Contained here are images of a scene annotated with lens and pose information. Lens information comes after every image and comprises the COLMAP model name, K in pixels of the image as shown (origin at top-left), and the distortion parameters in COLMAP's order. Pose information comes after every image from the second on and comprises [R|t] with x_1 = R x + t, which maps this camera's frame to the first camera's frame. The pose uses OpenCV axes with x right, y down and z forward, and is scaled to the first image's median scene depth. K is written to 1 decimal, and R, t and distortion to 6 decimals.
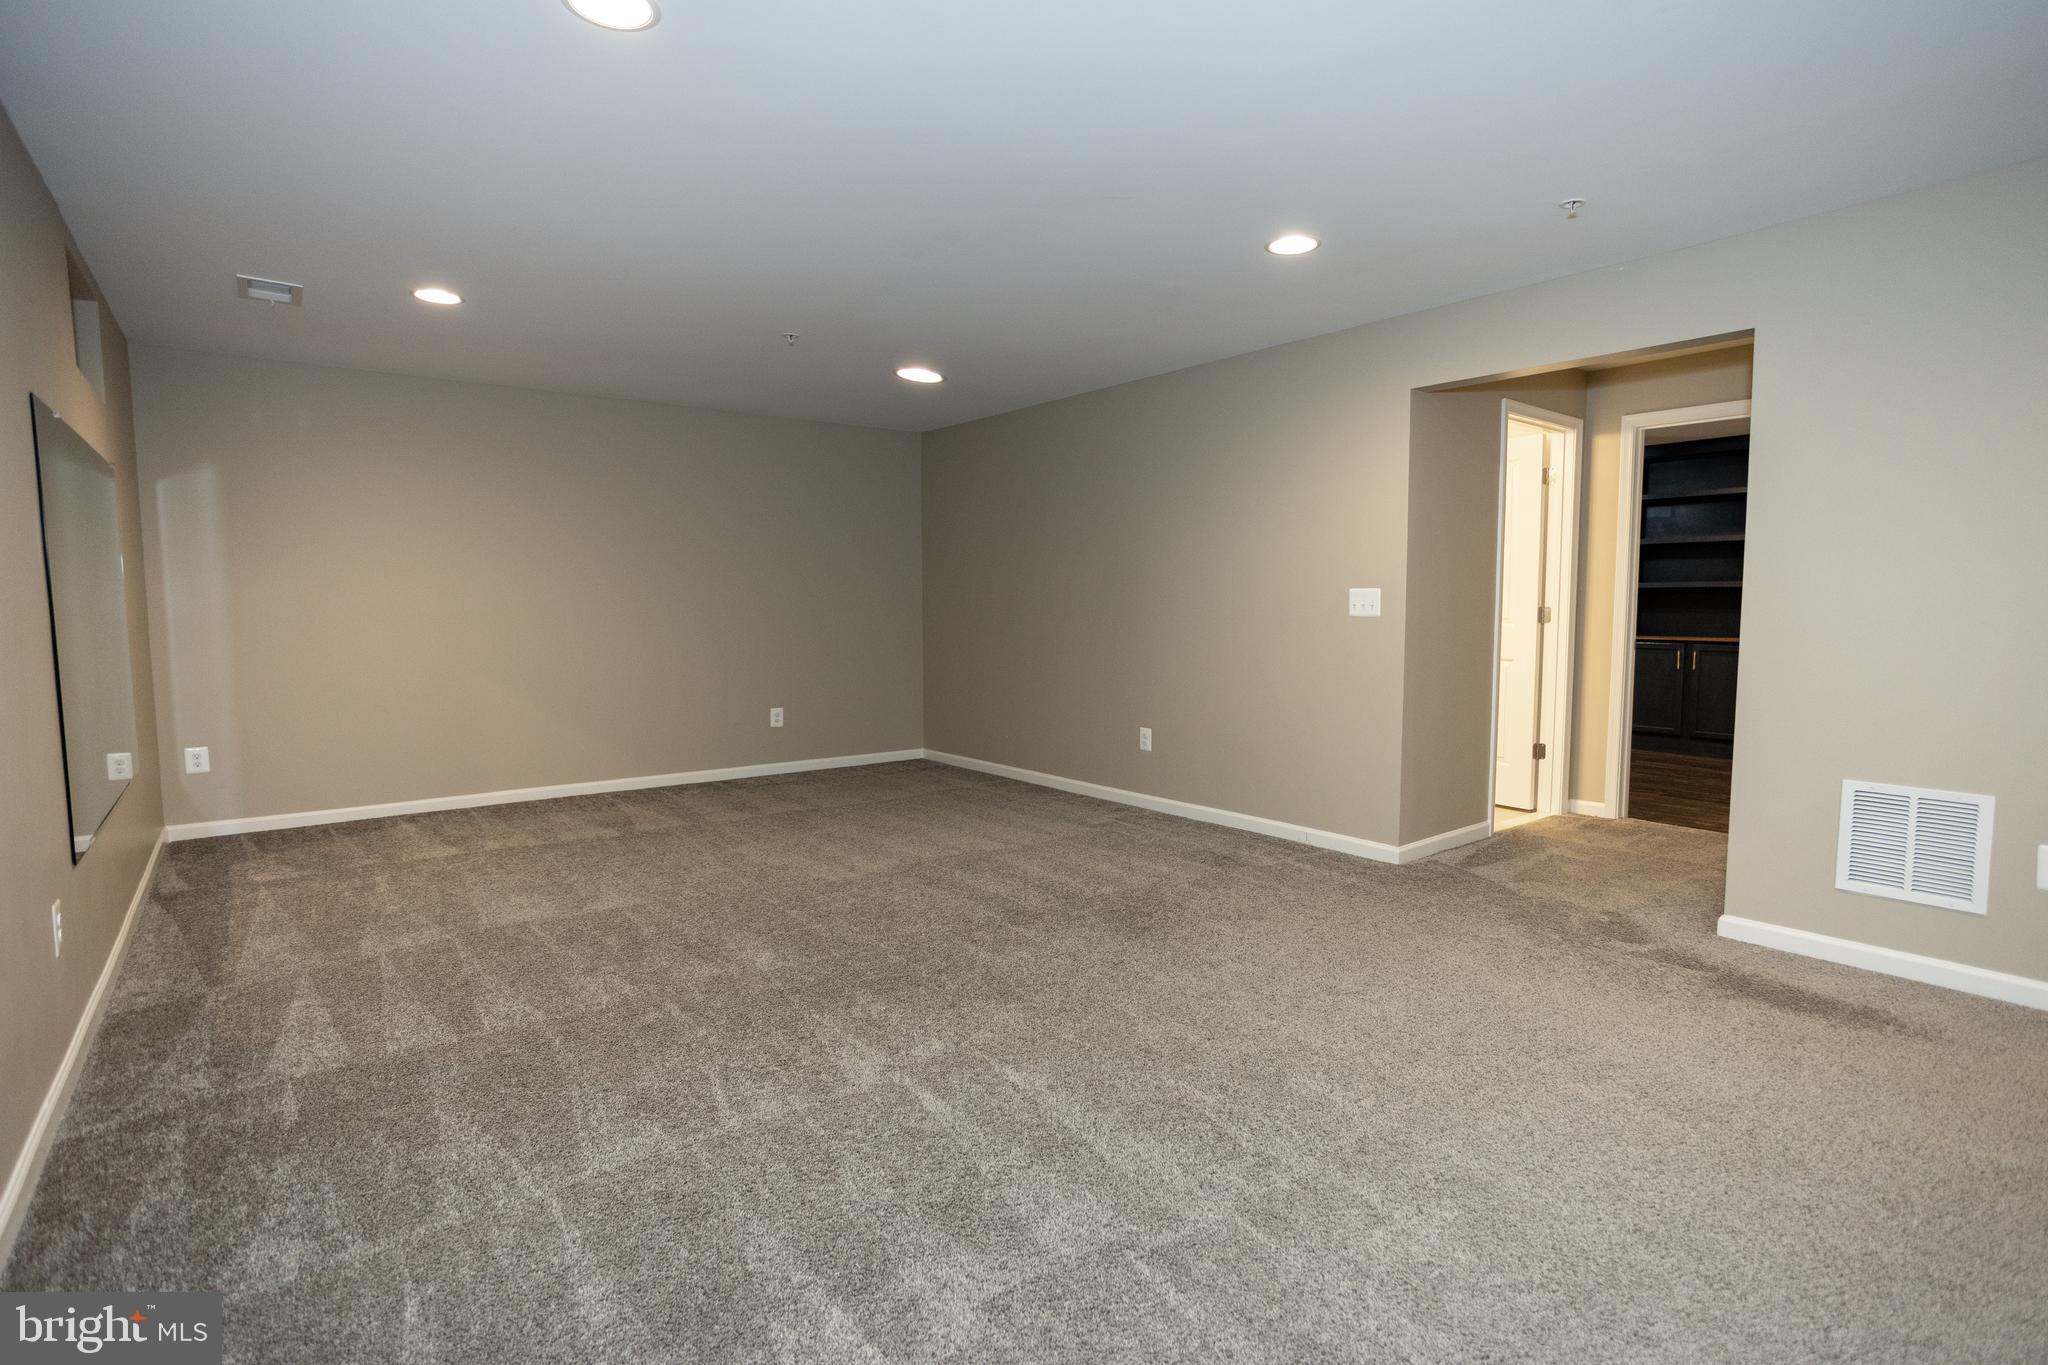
lens RADIAL K [[997.1, 0, 1036.4], [0, 997.1, 679.5], [0, 0, 1]] dist [-0.052746, 0.031954]
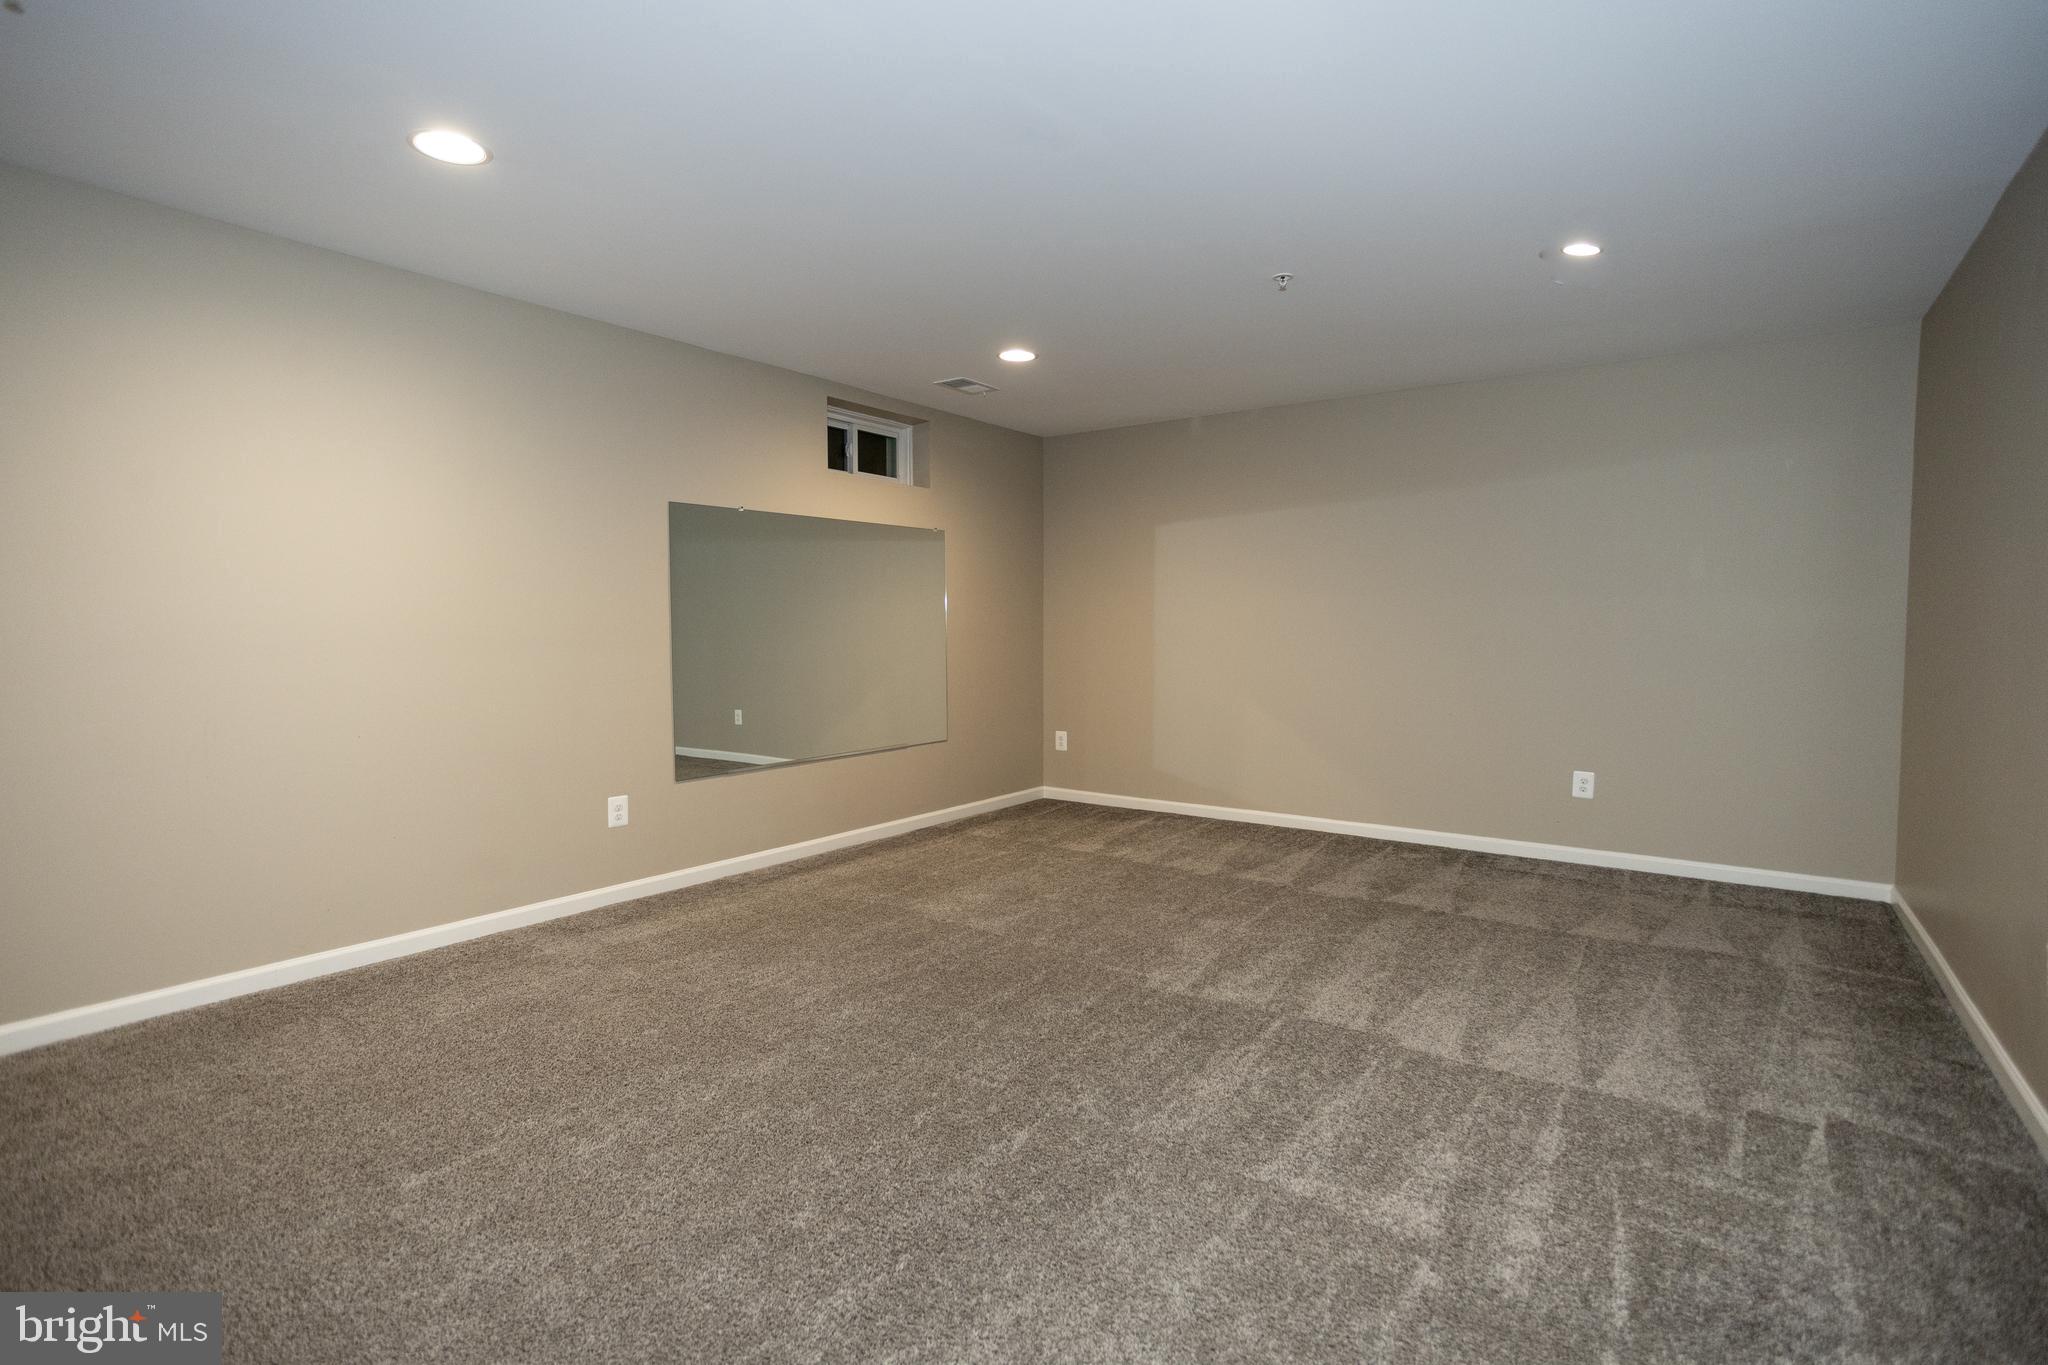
lens RADIAL K [[997.1, 0, 1036.4], [0, 997.1, 679.5], [0, 0, 1]] dist [-0.052746, 0.031954]
pose [[0.275509, 0.054715, -0.959740, 0.267282], [-0.075356, 0.996536, 0.035180, -0.028288], [0.958340, 0.062630, 0.278677, 0.381410]]
